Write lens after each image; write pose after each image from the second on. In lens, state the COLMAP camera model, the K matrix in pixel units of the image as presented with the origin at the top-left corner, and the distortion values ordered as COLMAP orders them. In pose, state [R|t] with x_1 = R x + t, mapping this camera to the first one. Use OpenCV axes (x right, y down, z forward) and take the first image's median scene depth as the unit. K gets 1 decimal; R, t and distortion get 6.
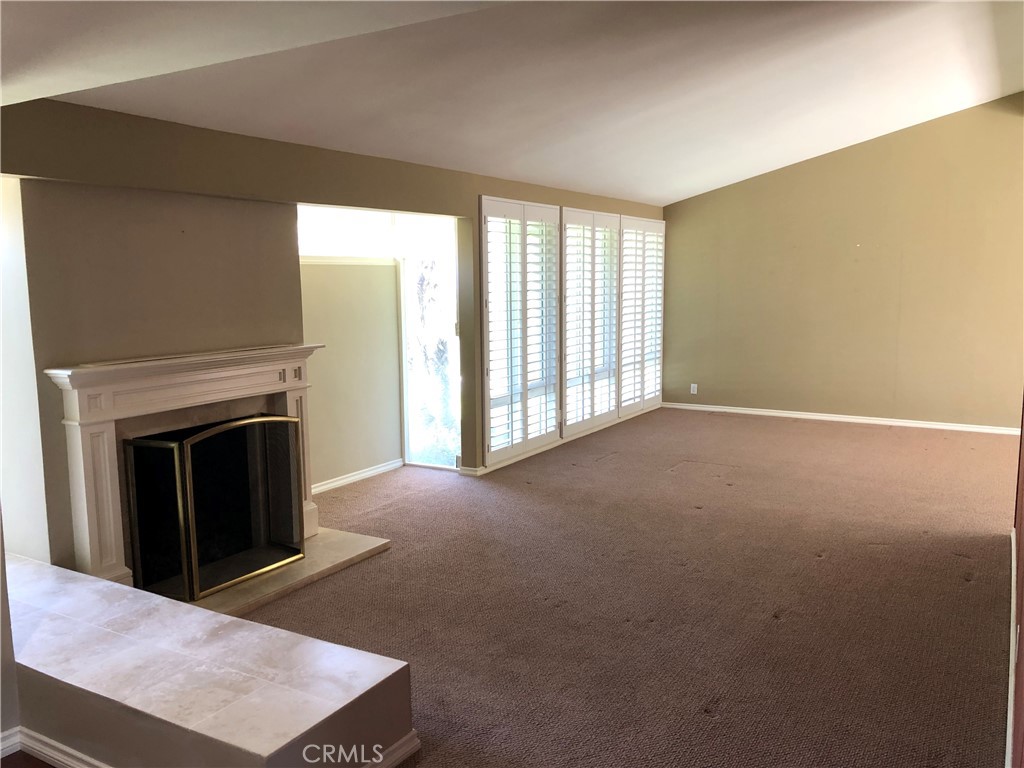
lens RADIAL K [[835.4, 0, 512.0], [0, 835.4, 384.0], [0, 0, 1]] dist [0.004766, -0.009855]
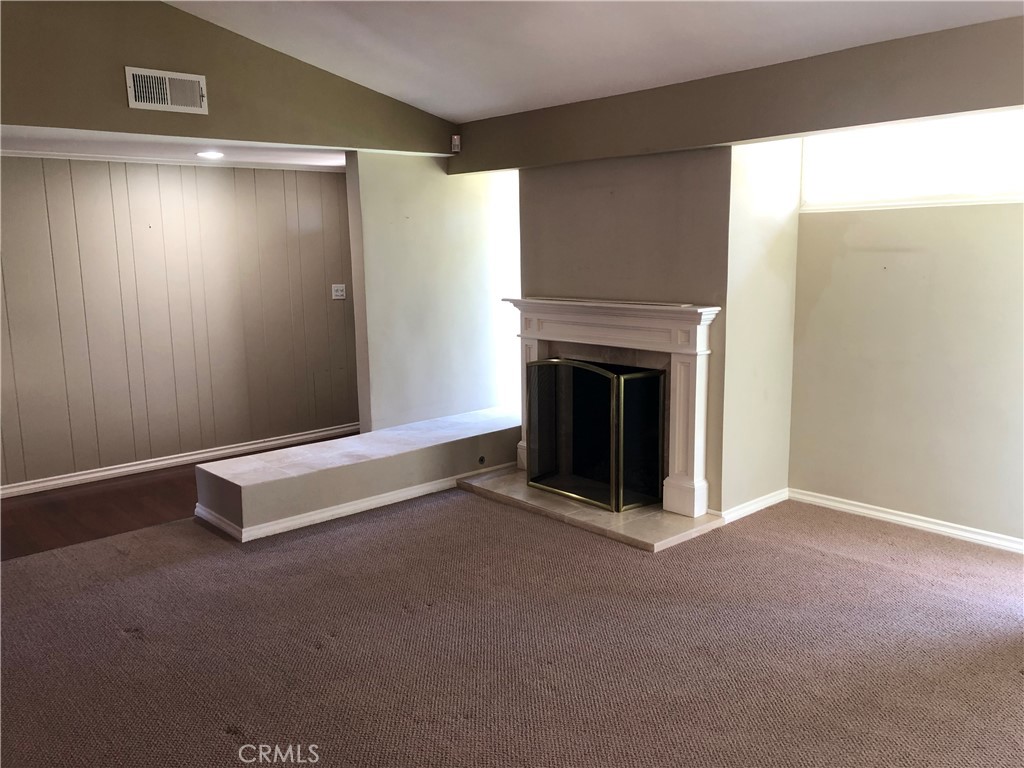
lens RADIAL K [[835.4, 0, 512.0], [0, 835.4, 384.0], [0, 0, 1]] dist [0.004766, -0.009855]
pose [[-0.305854, 0.181893, -0.934542, 0.698502], [-0.094275, 0.970971, 0.219837, -0.153020], [0.947400, 0.155341, -0.279827, 1.127831]]
